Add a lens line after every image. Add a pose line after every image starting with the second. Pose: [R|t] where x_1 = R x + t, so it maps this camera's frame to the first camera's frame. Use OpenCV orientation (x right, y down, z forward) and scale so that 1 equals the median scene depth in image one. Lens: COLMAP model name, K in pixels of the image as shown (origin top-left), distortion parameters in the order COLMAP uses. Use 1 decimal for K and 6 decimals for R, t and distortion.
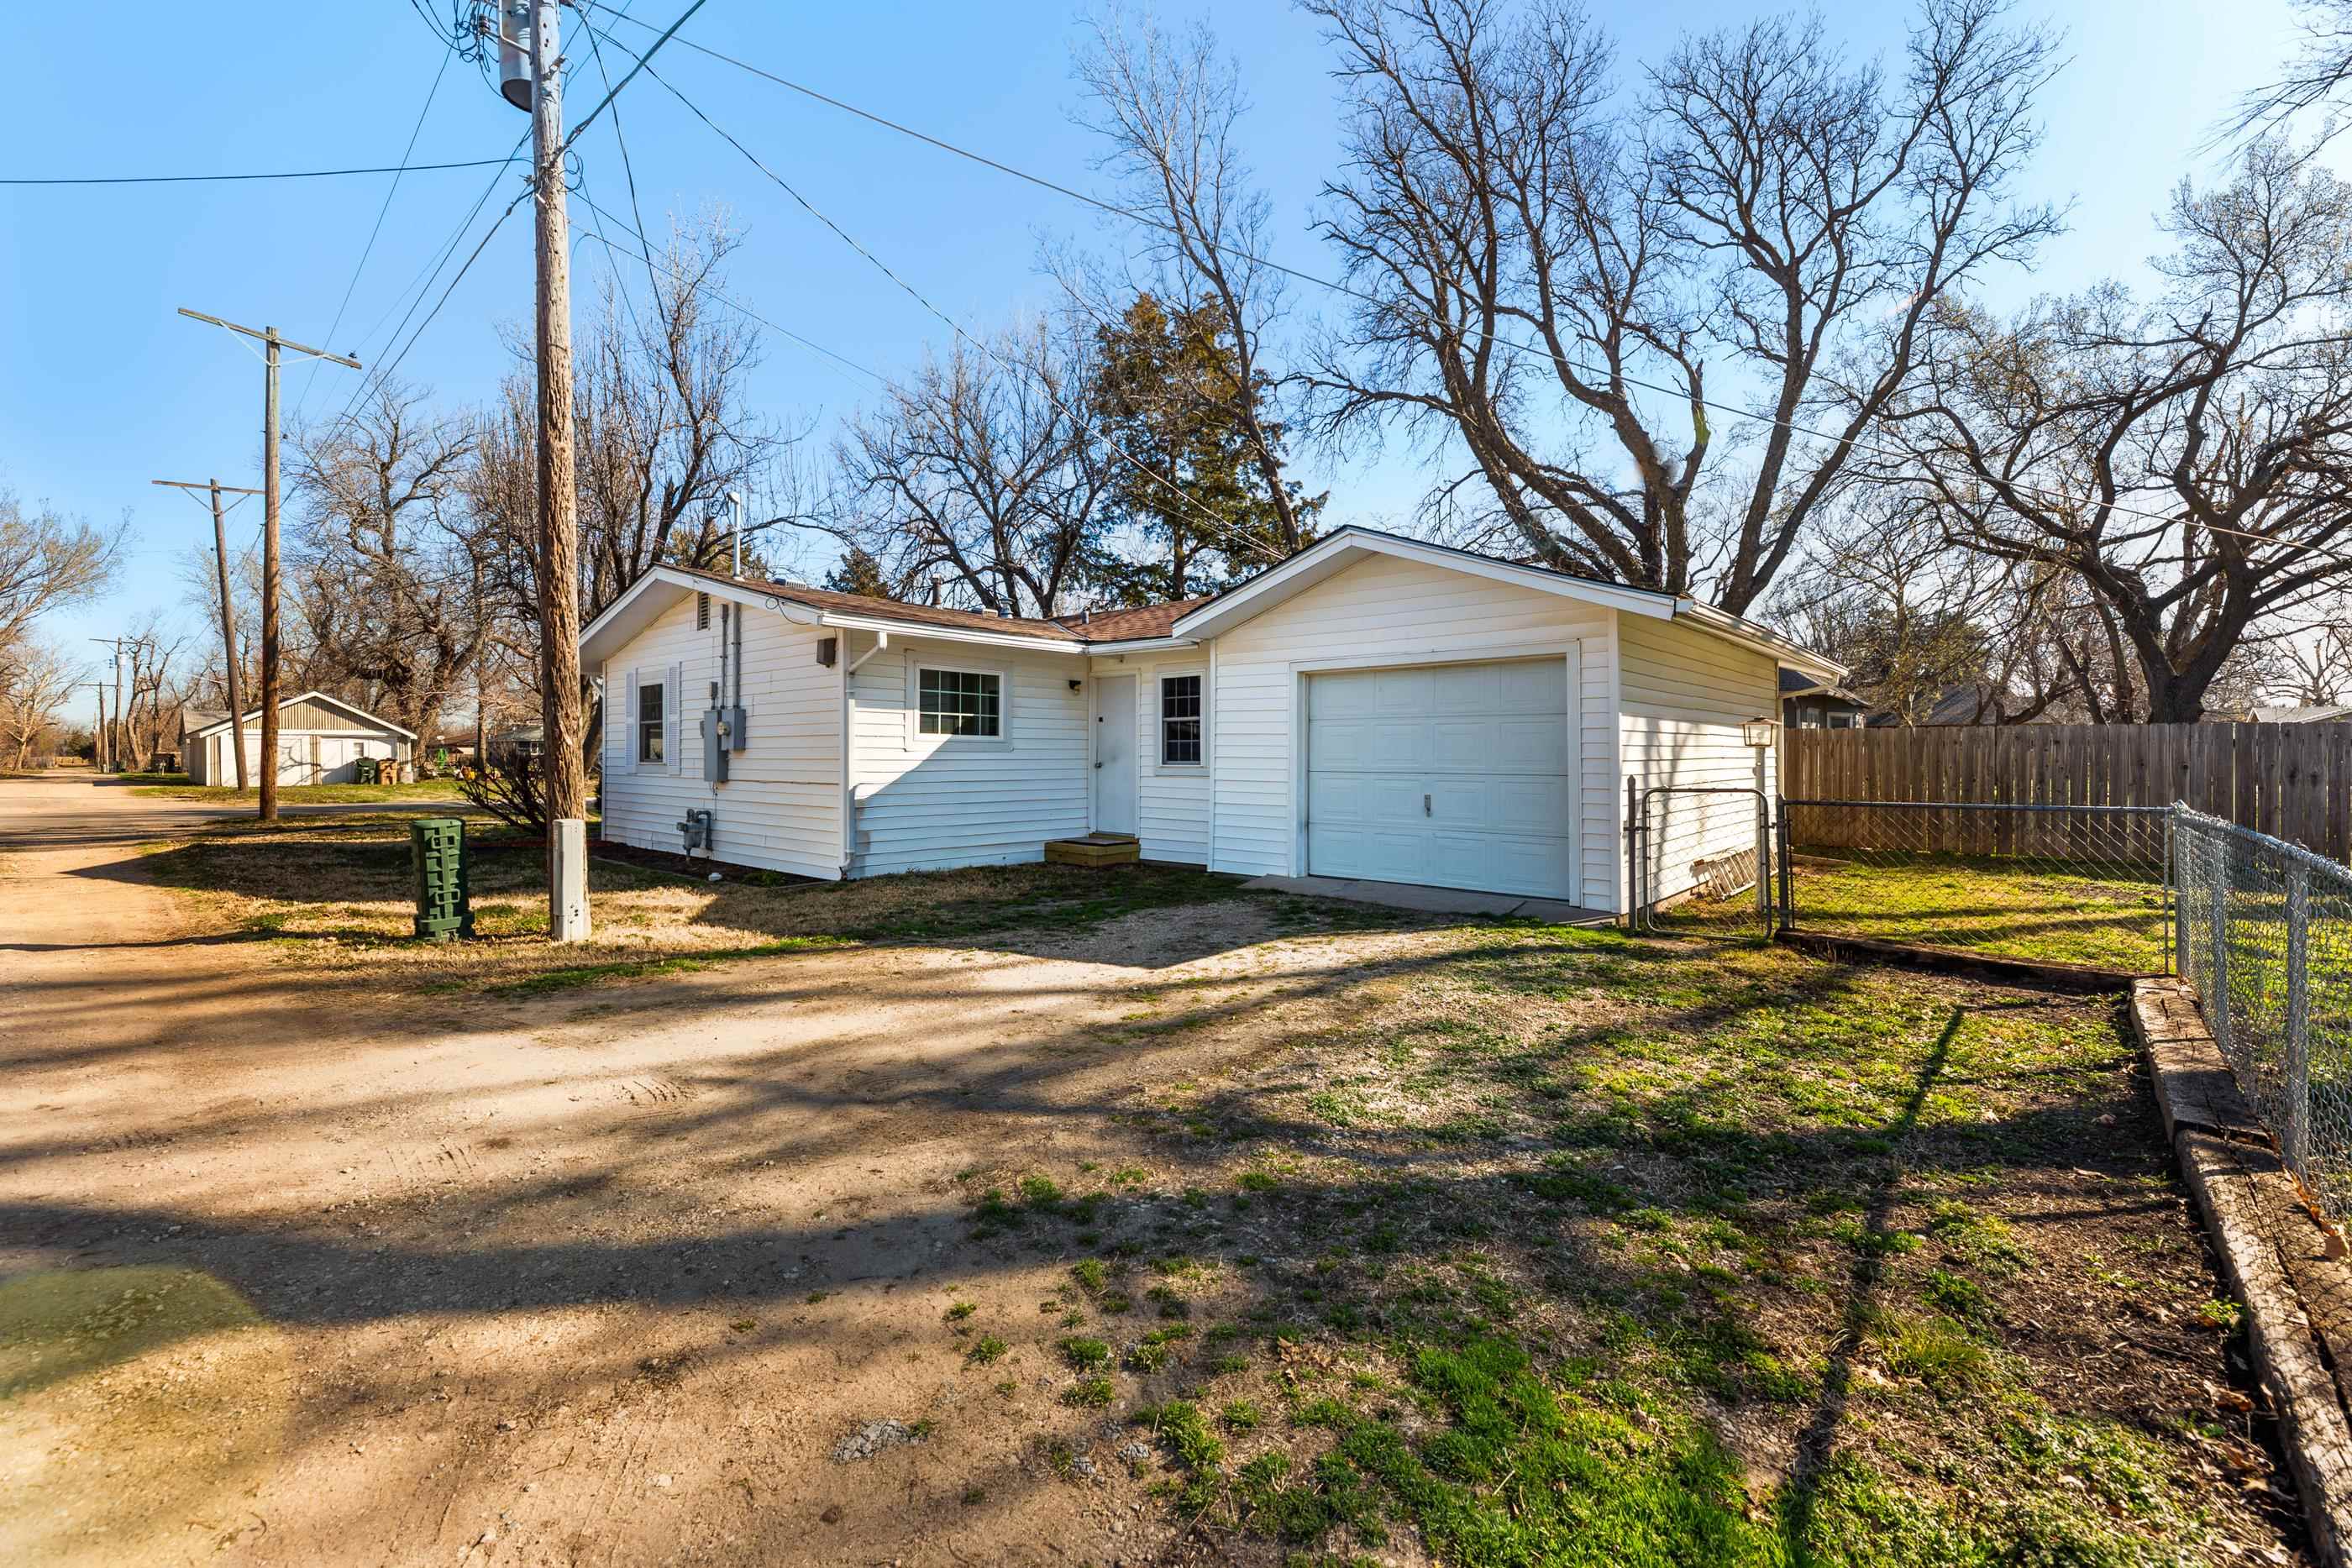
lens RADIAL K [[976.6, 0, 1182.6], [0, 976.6, 739.4], [0, 0, 1]] dist [-0.000068, -0.000198]
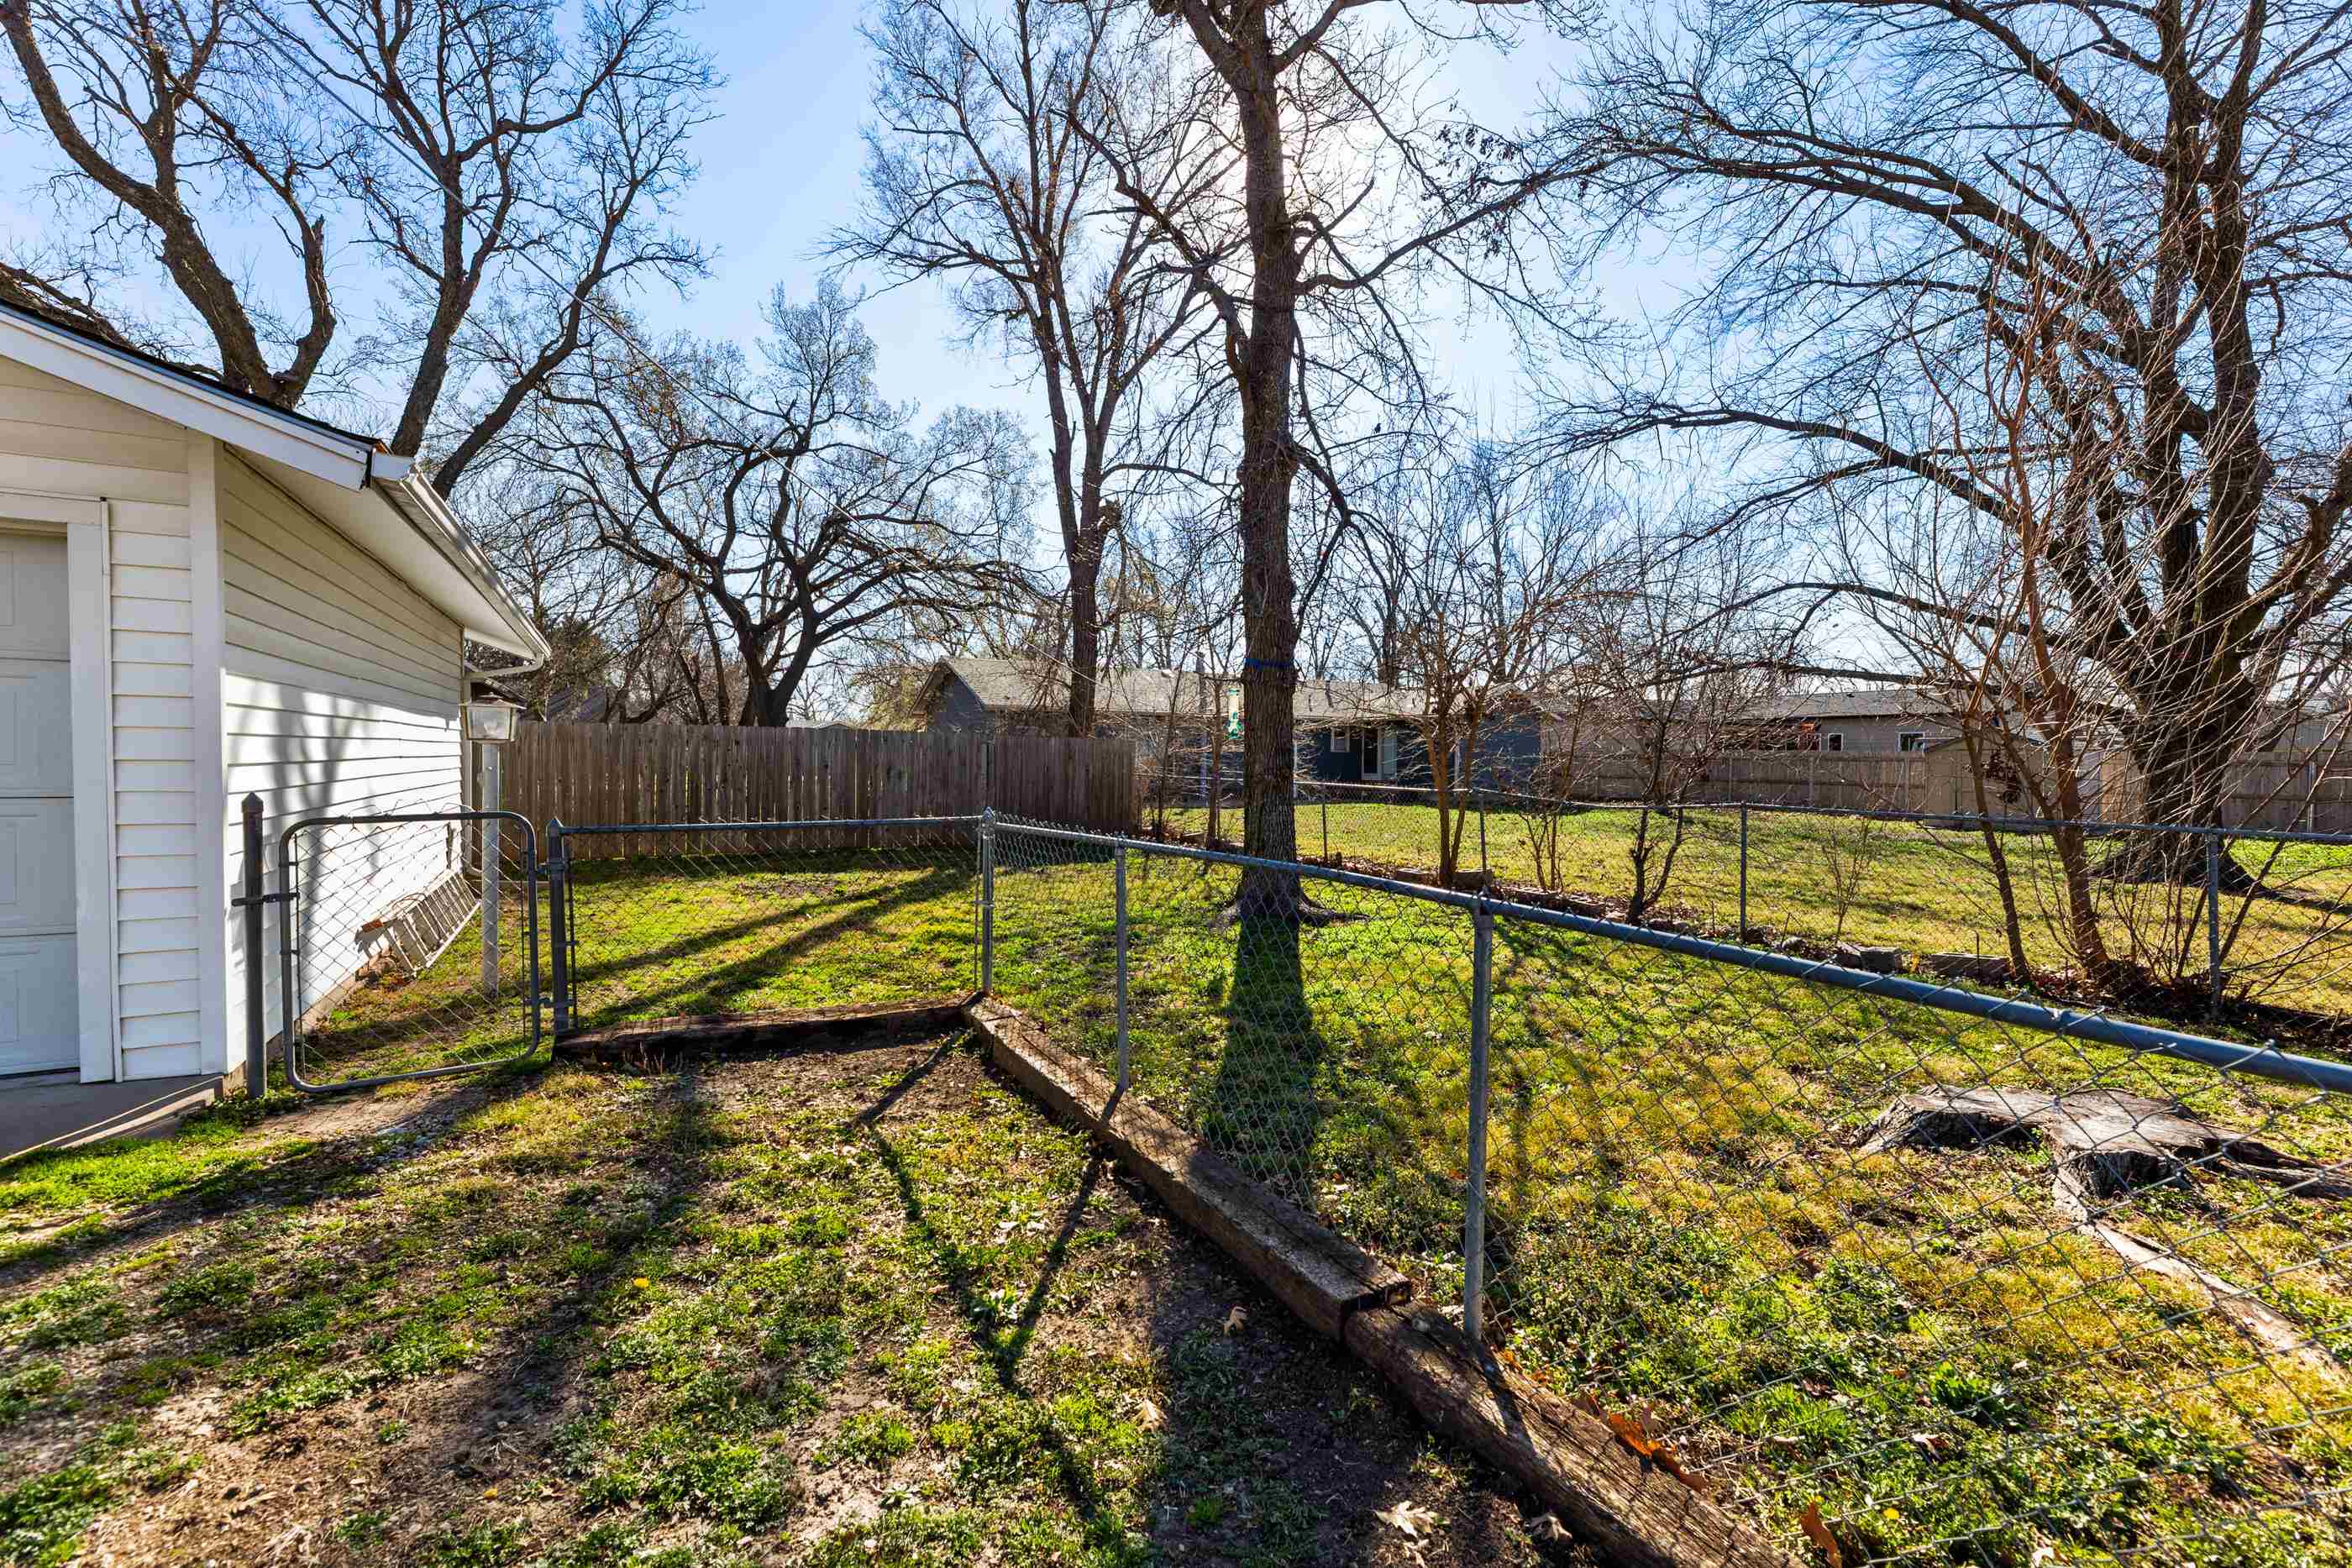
lens RADIAL K [[952.7, 0, 1169.8], [0, 952.7, 775.5], [0, 0, 1]] dist [0.001733, -0.000287]
pose [[0.333046, -0.018078, 0.942737, 0.052985], [-0.020763, 0.999433, 0.026500, 0.001525], [-0.942682, -0.028400, 0.332482, 0.134747]]
